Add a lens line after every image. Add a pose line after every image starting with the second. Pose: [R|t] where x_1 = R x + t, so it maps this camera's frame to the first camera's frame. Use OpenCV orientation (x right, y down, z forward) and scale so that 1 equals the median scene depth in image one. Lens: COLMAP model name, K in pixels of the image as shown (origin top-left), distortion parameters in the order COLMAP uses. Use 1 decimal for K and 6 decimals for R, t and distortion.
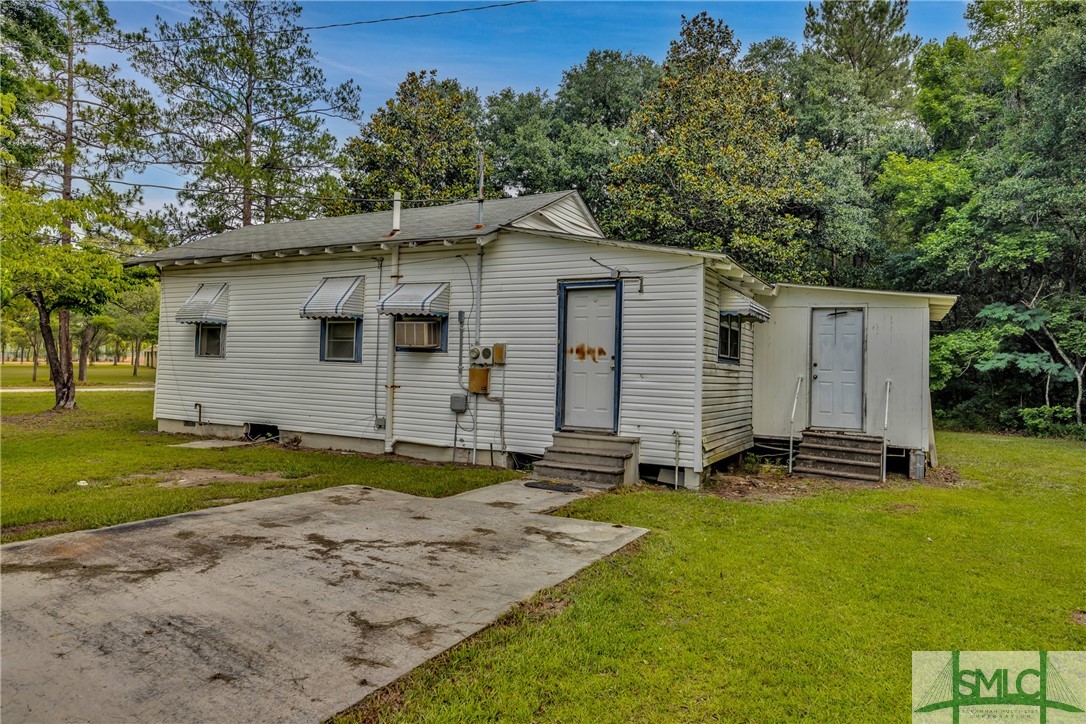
lens RADIAL K [[698.5, 0, 531.5], [0, 698.5, 344.2], [0, 0, 1]] dist [-0.003370, -0.000733]
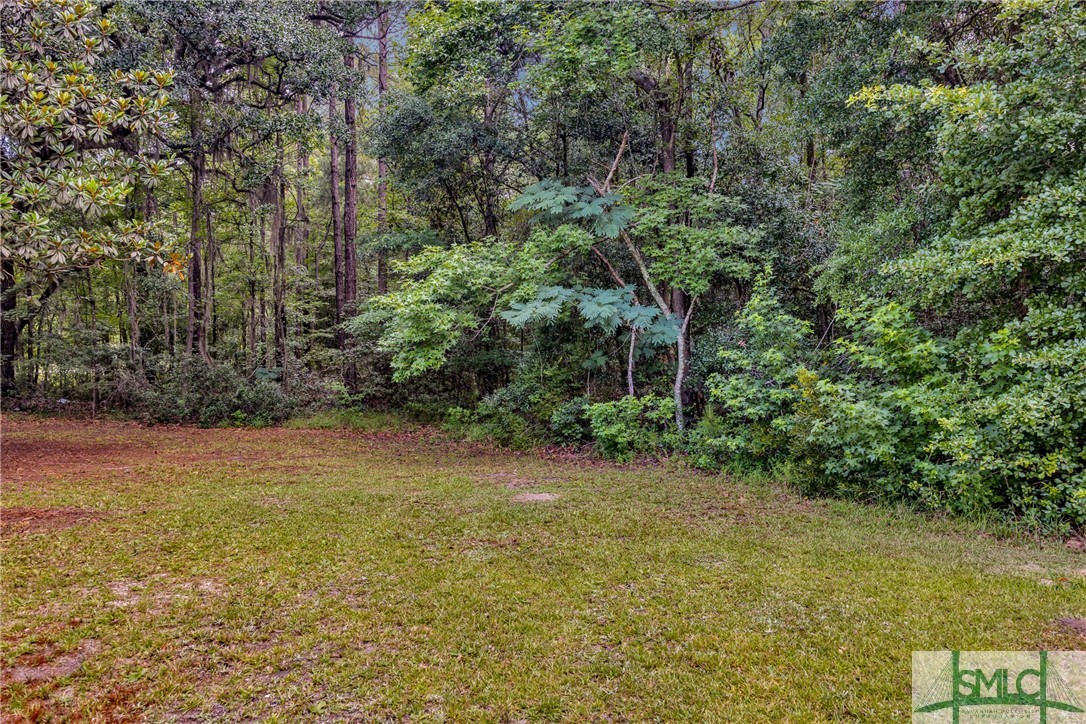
lens RADIAL K [[698.5, 0, 543.1], [0, 698.5, 361.8], [0, 0, 1]] dist [-0.003370, -0.000733]
pose [[0.858084, -0.031459, 0.512545, 0.430160], [0.004421, 0.998537, 0.053887, 0.037809], [-0.513491, -0.043974, 0.856968, 0.604071]]
